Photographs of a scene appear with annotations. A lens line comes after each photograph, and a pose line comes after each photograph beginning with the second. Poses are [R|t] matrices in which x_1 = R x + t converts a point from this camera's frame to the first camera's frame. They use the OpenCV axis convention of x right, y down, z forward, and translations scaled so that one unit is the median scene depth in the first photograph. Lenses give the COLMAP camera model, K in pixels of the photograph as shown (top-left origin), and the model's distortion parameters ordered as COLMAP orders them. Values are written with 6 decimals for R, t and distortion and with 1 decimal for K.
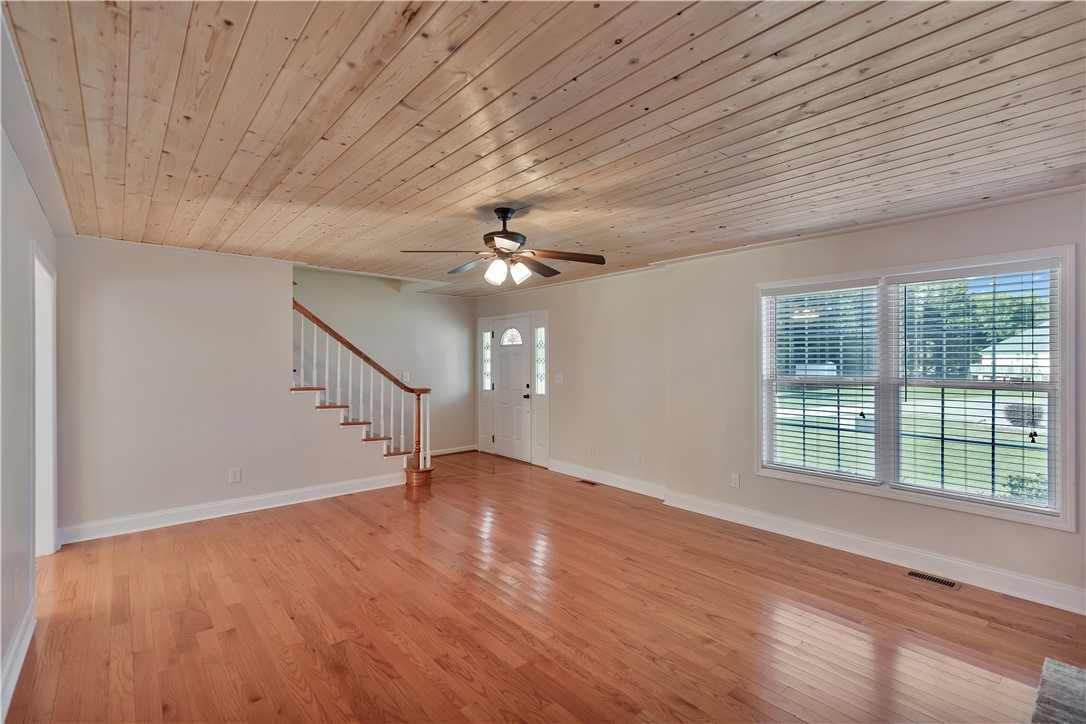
lens RADIAL K [[503.9, 0, 550.4], [0, 503.9, 358.2], [0, 0, 1]] dist [0.004192, -0.000300]
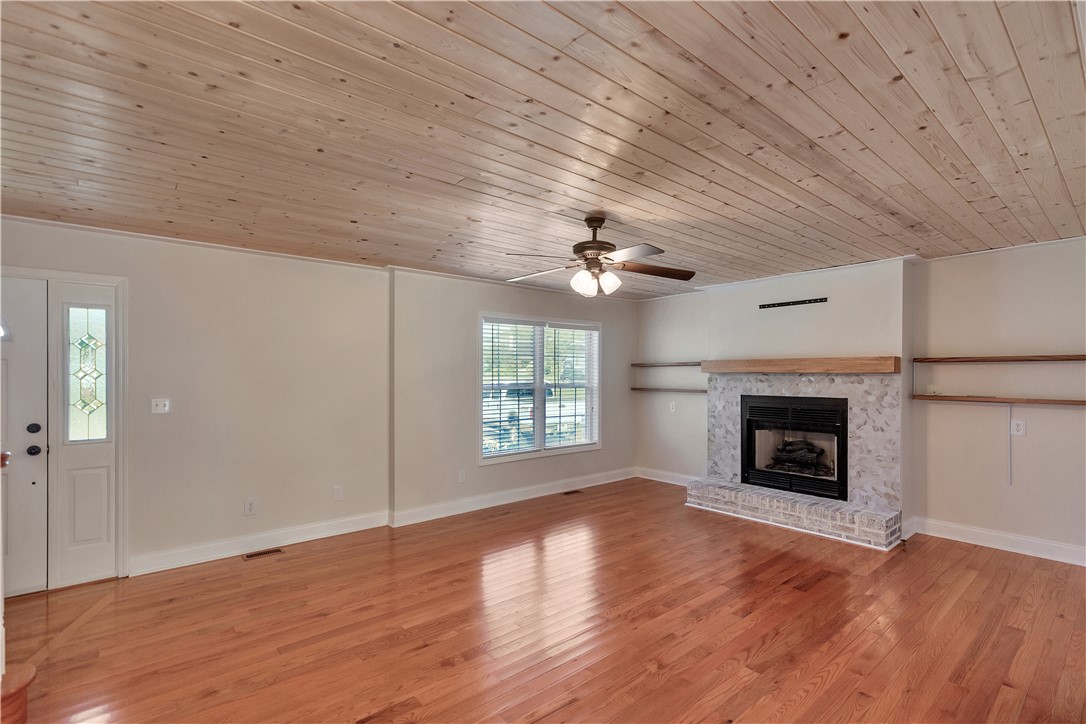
lens RADIAL K [[503.9, 0, 550.2], [0, 503.9, 371.2], [0, 0, 1]] dist [0.004192, -0.000300]
pose [[-0.001804, 0.005900, 0.999981, -1.124373], [-0.001777, 0.999981, -0.005903, 0.009642], [-0.999997, -0.001788, -0.001793, 1.138867]]
